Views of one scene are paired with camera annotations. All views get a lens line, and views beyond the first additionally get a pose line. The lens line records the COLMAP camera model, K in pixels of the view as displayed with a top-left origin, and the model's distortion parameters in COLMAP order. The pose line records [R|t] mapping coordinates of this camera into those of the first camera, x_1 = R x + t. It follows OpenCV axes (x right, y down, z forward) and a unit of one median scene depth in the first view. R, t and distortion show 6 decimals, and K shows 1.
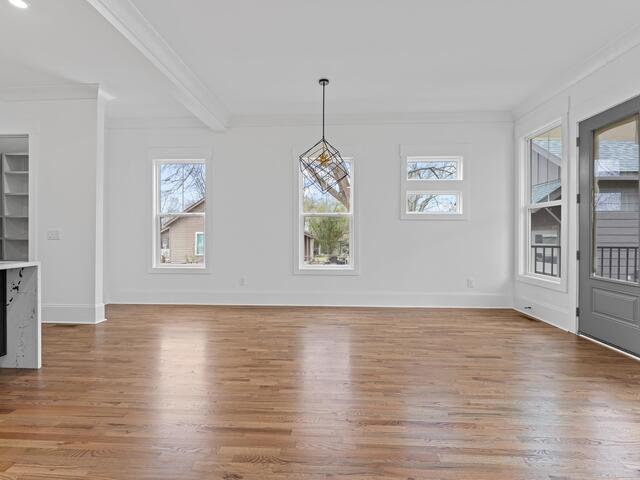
lens RADIAL K [[313.2, 0, 317.4], [0, 313.2, 235.6], [0, 0, 1]] dist [-0.000454, 0.000681]
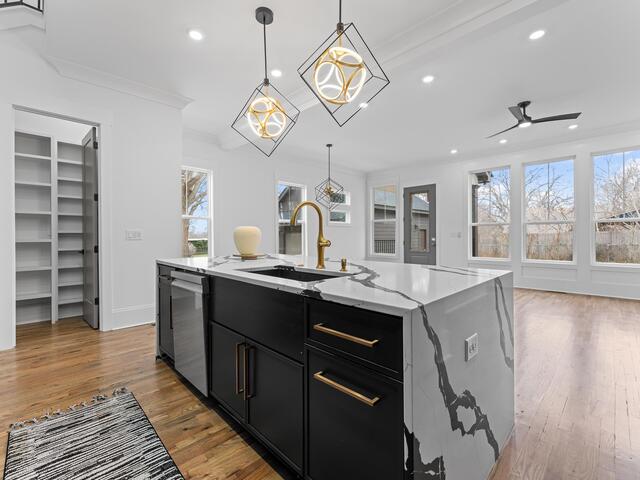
lens RADIAL K [[289.4, 0, 316.1], [0, 289.4, 237.5], [0, 0, 1]] dist [0.001220, -0.002151]
pose [[0.684730, -0.008164, 0.728751, -1.164996], [0.007451, 0.999963, 0.004202, 0.006183], [-0.728758, 0.002553, 0.684766, -0.031001]]
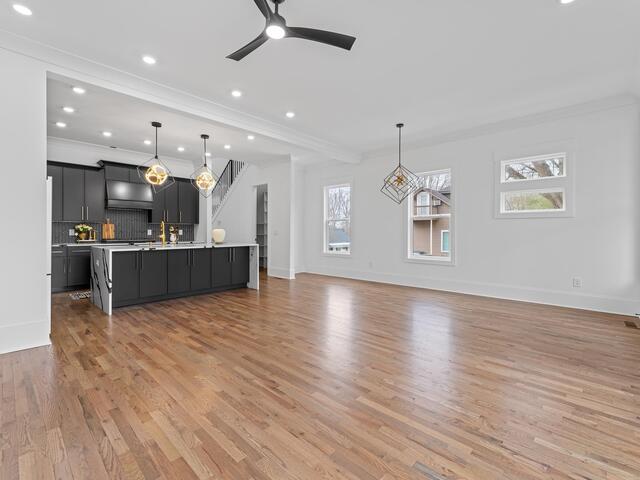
lens RADIAL K [[289.4, 0, 314.4], [0, 289.4, 236.0], [0, 0, 1]] dist [0.001220, -0.002151]
pose [[0.755704, 0.007287, -0.654873, 0.580533], [-0.001899, 0.999958, 0.008936, 0.002529], [0.654911, -0.005510, 0.755686, -0.247051]]
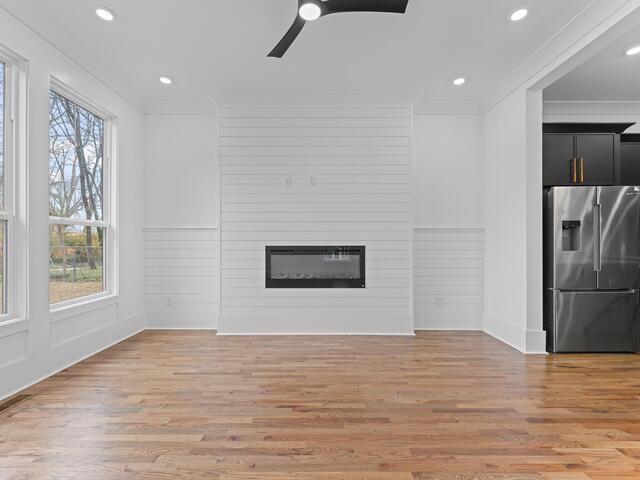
lens RADIAL K [[289.4, 0, 317.5], [0, 289.4, 242.4], [0, 0, 1]] dist [0.001220, -0.002151]
pose [[-0.998847, -0.002609, -0.047942, 0.154565], [-0.002390, 0.999986, -0.004622, -0.001787], [0.047953, -0.004502, -0.998839, 0.633275]]
